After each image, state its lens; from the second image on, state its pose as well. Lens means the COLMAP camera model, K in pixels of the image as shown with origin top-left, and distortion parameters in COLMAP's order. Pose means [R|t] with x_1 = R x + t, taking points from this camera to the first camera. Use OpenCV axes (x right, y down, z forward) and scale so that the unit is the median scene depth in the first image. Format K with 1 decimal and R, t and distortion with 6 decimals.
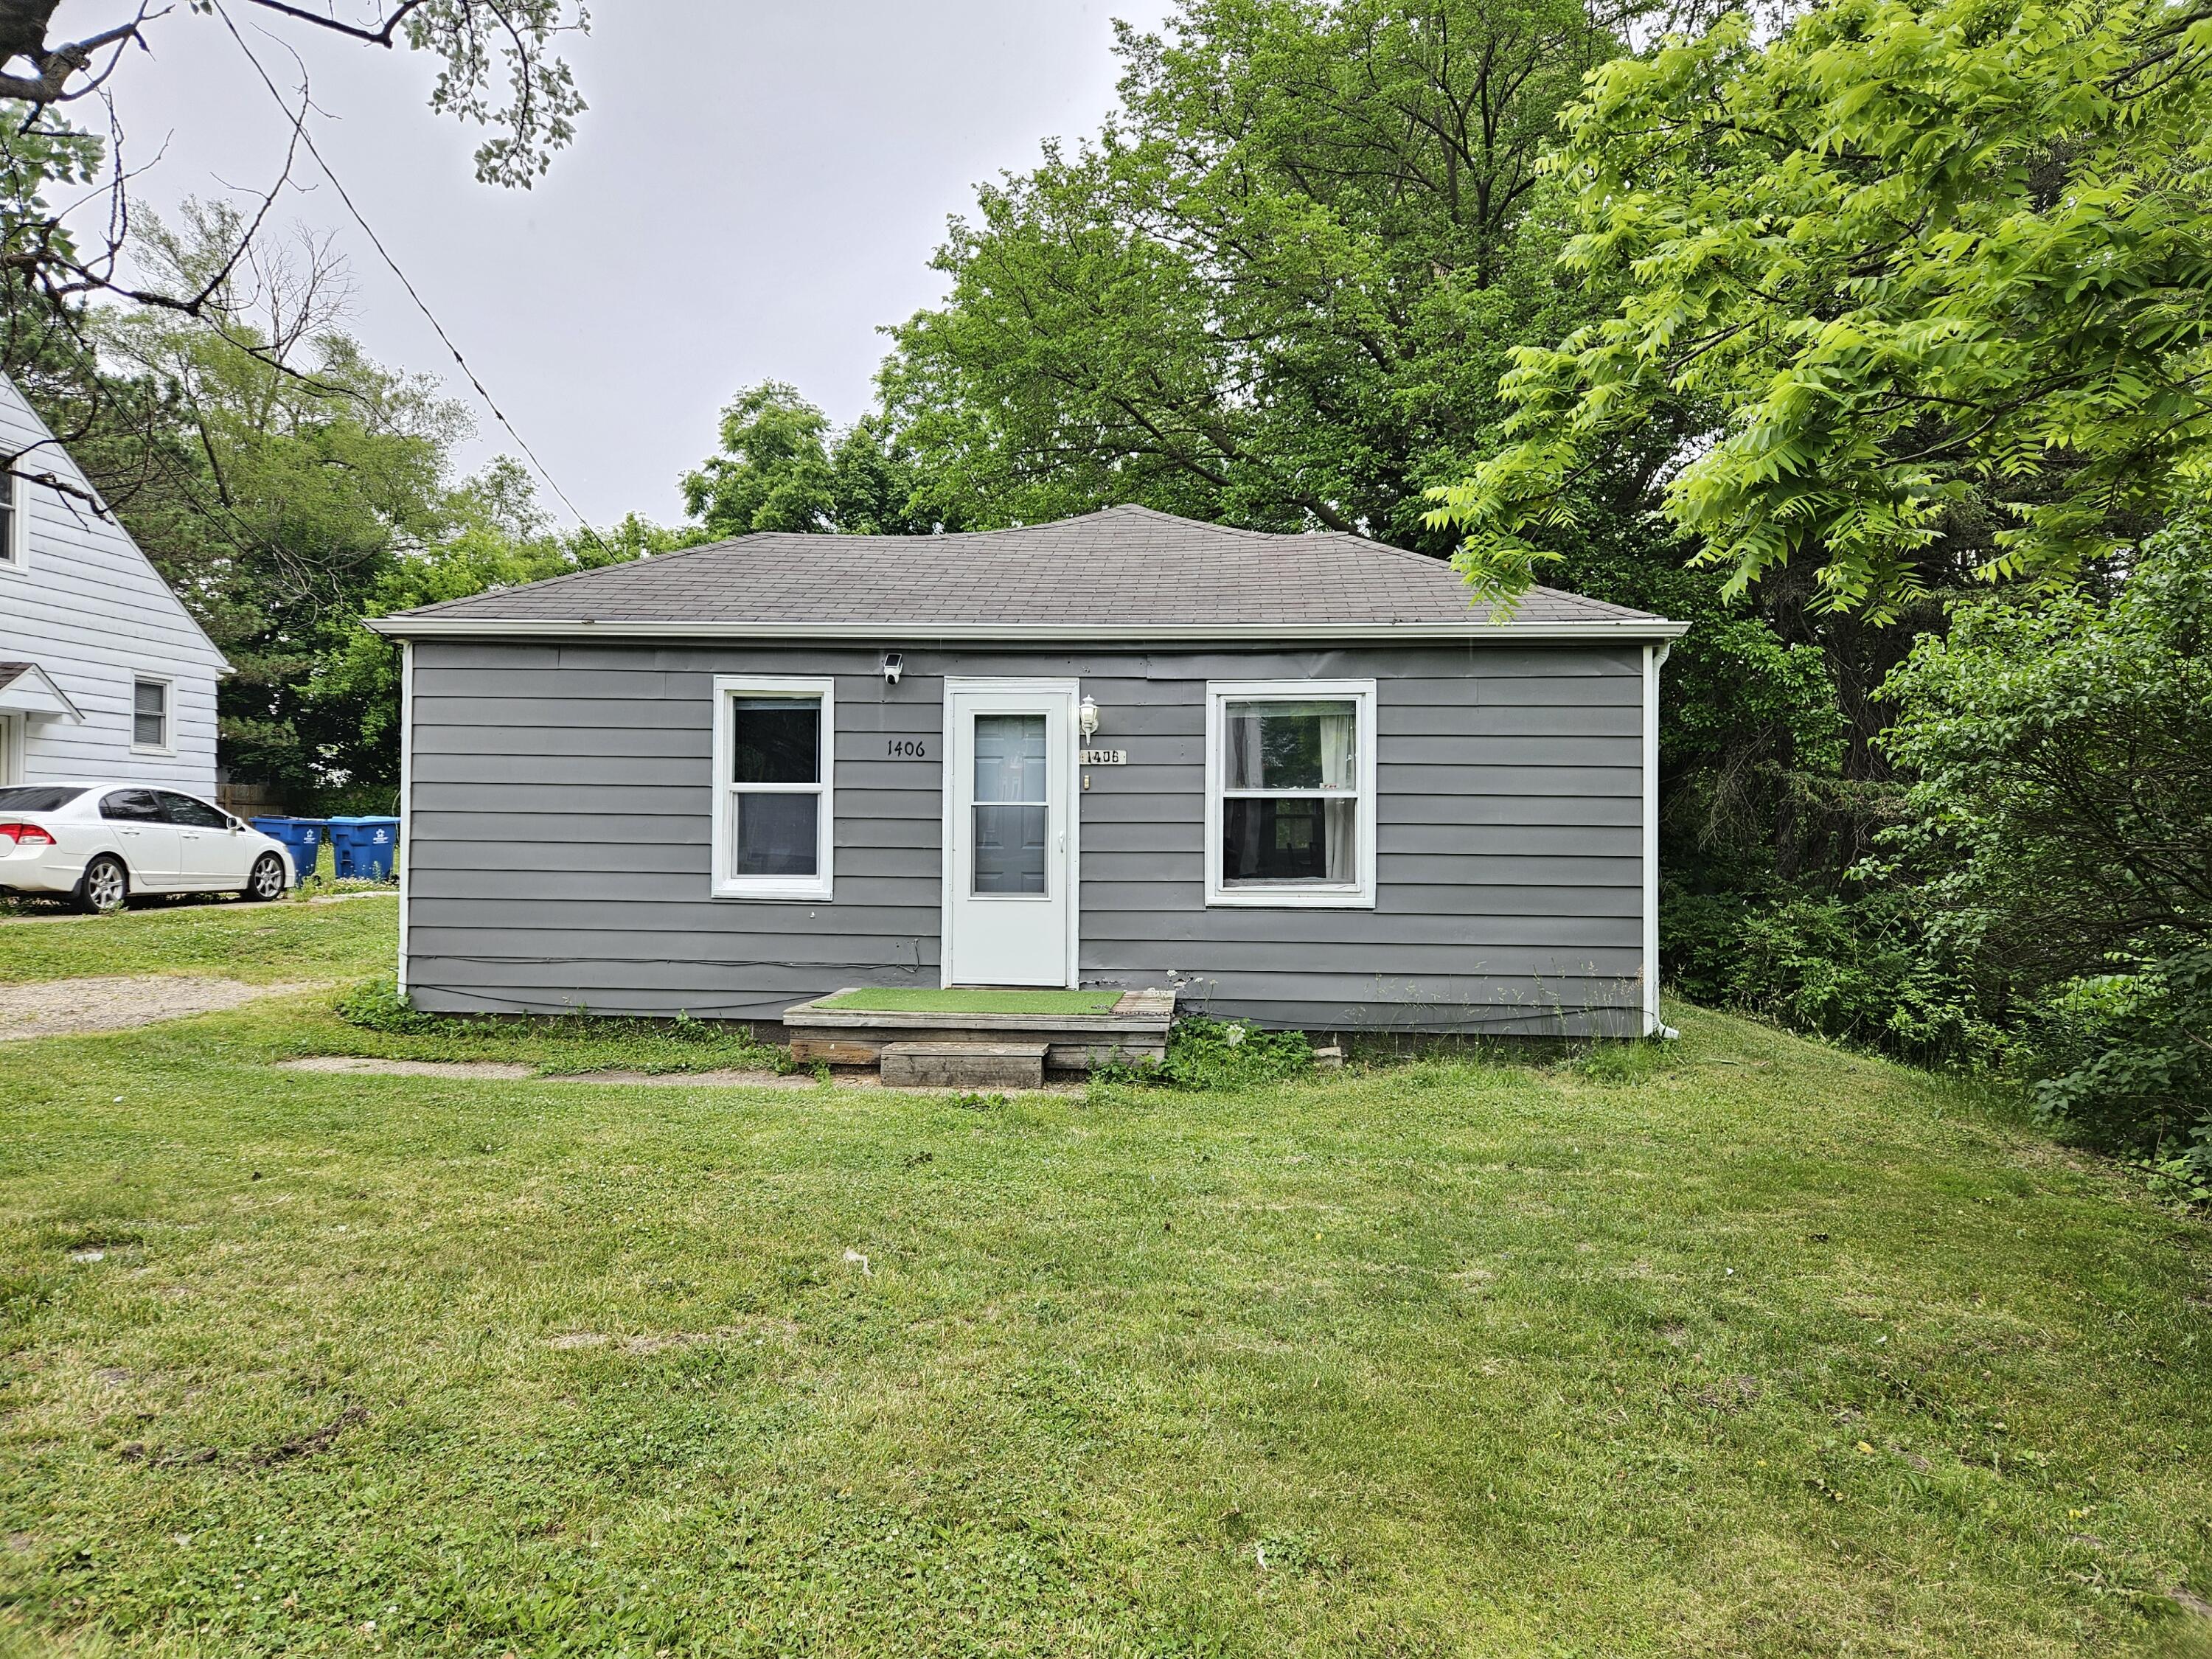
lens RADIAL K [[1493.9, 0, 1105.4], [0, 1493.9, 829.2], [0, 0, 1]] dist [0.071060, 0.000549]
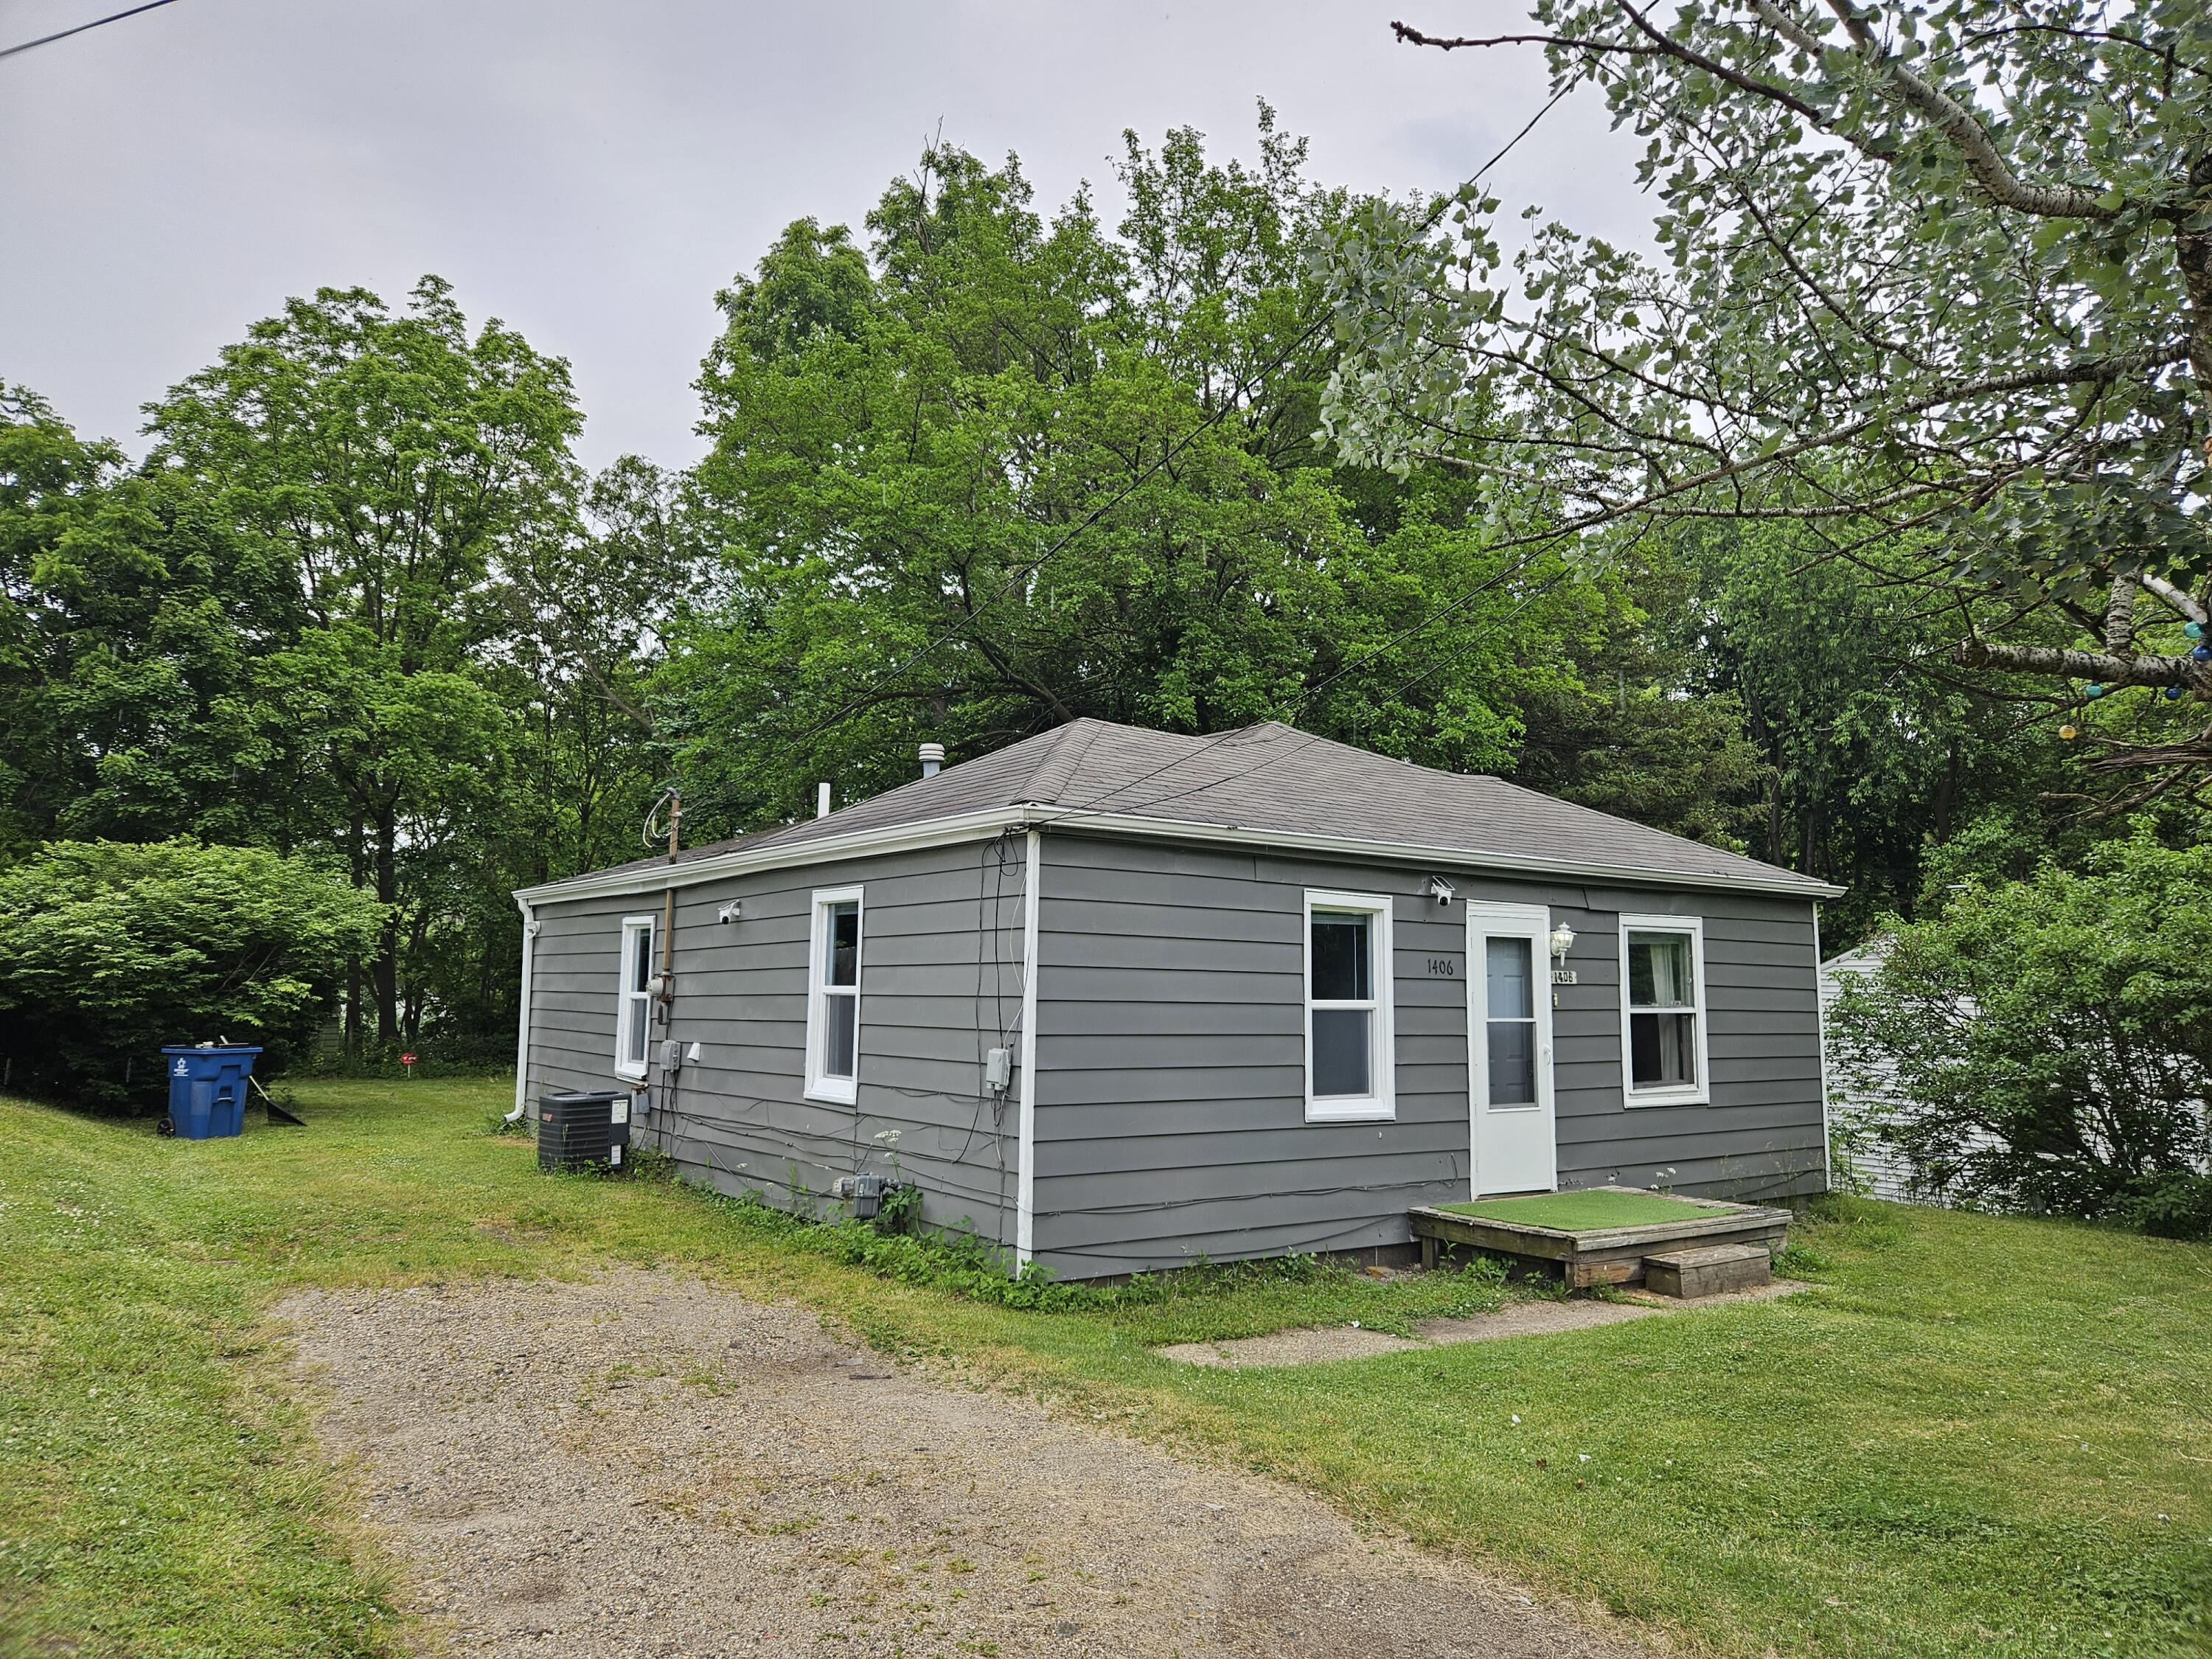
lens RADIAL K [[1493.9, 0, 1105.7], [0, 1493.9, 825.6], [0, 0, 1]] dist [0.071060, 0.000549]
pose [[0.762035, 0.070686, 0.643666, -0.997194], [0.001007, 0.993893, -0.110340, -0.037128], [-0.647535, 0.084731, 0.757310, 0.354180]]
